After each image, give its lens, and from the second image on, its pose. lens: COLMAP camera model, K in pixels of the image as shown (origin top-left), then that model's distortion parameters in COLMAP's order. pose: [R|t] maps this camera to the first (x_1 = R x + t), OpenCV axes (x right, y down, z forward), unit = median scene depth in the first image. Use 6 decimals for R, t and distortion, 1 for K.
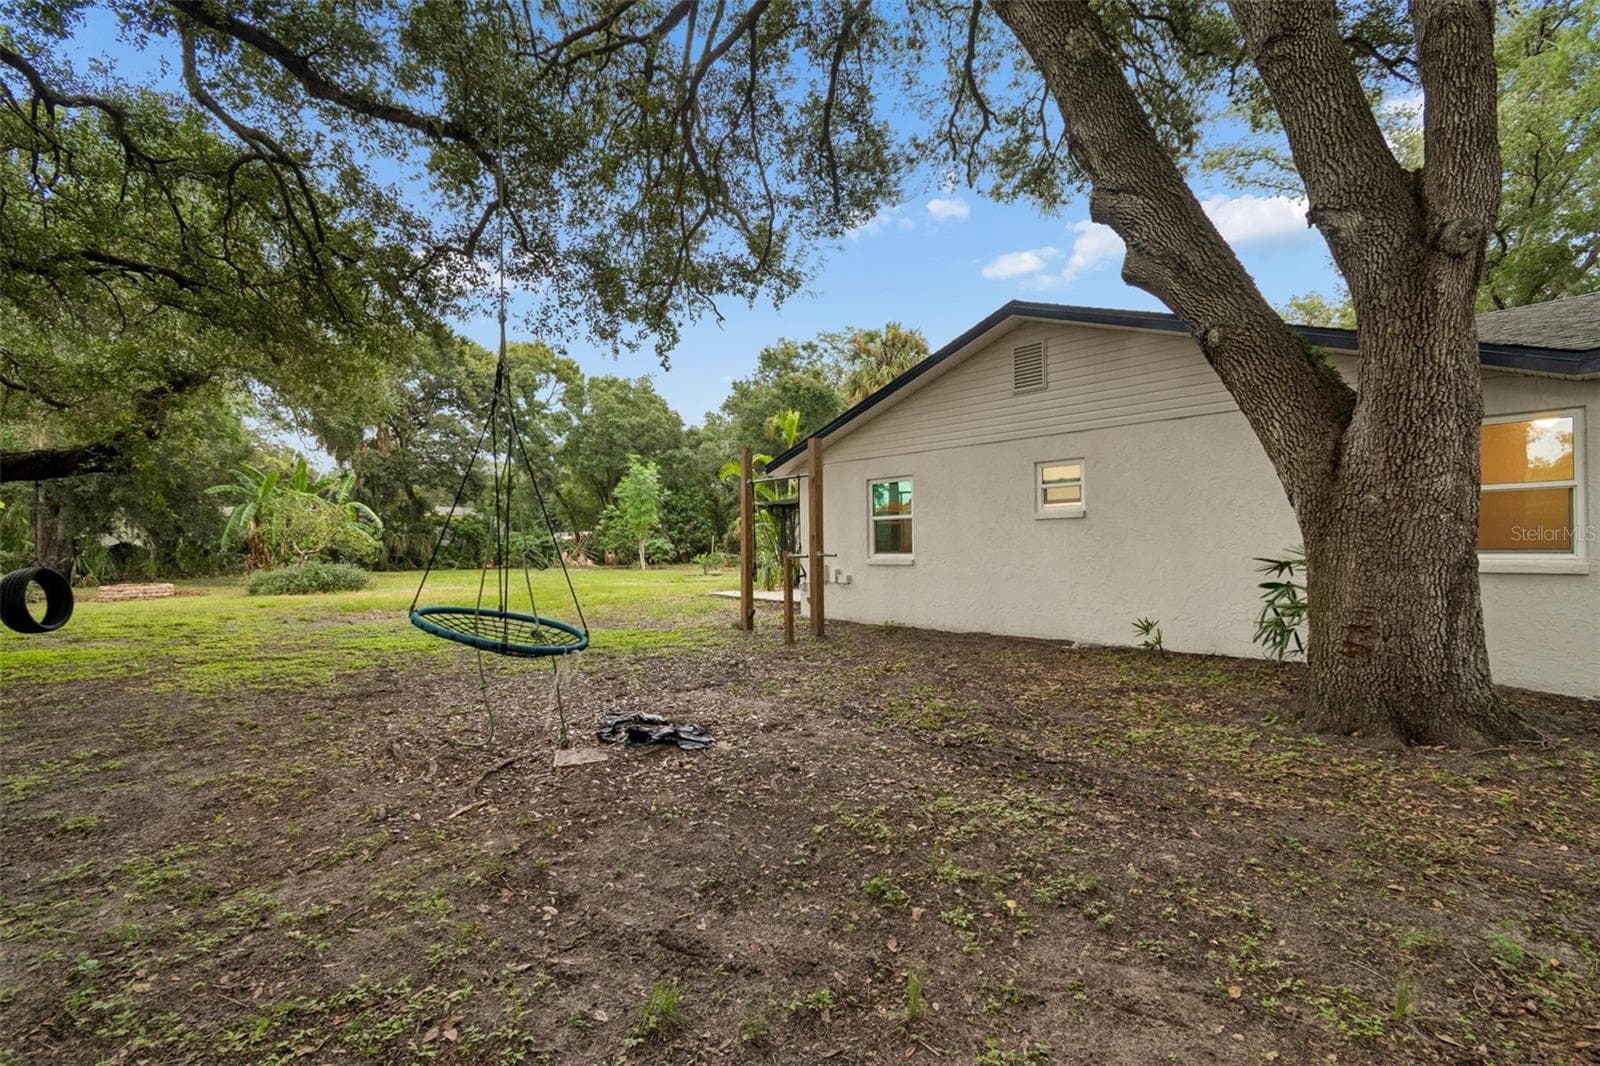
lens RADIAL K [[746.2, 0, 808.7], [0, 746.2, 564.2], [0, 0, 1]] dist [0.001592, 0.000271]
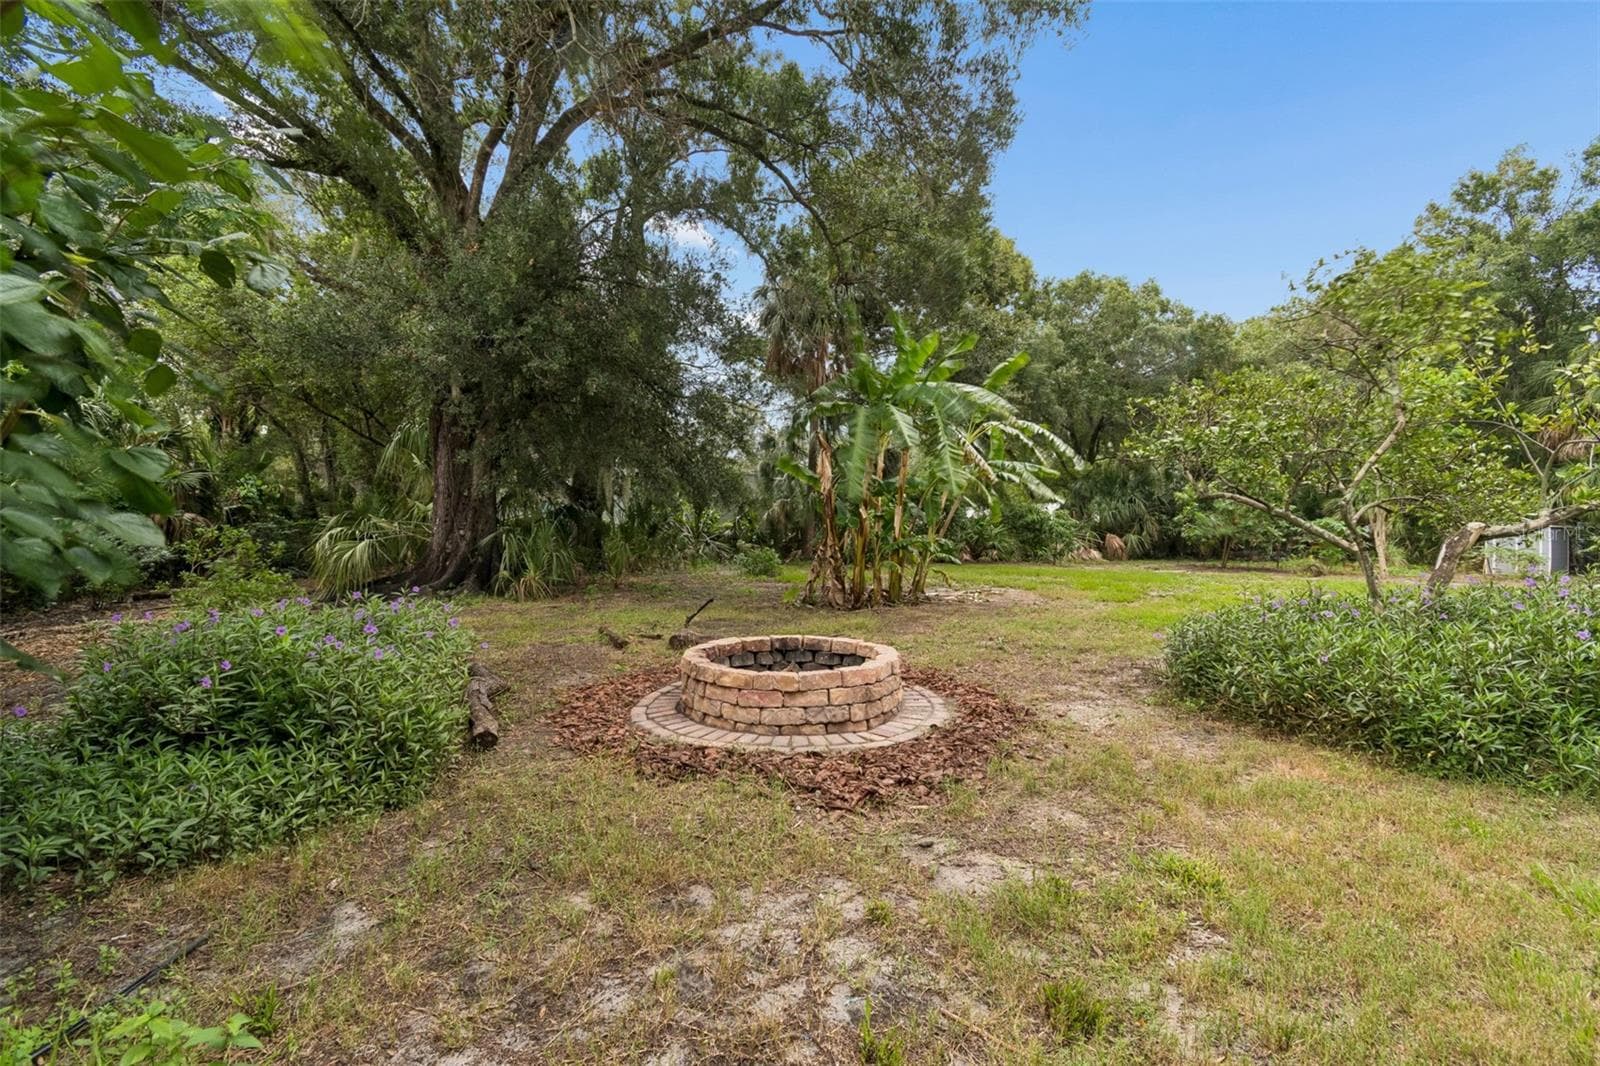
lens RADIAL K [[731.6, 0, 799.1], [0, 731.6, 537.9], [0, 0, 1]] dist [-0.000145, 0.005350]
pose [[0.952438, 0.019670, -0.304097, -0.383660], [-0.023960, 0.999659, -0.010382, -0.004317], [0.303789, 0.017174, 0.952584, 0.362084]]
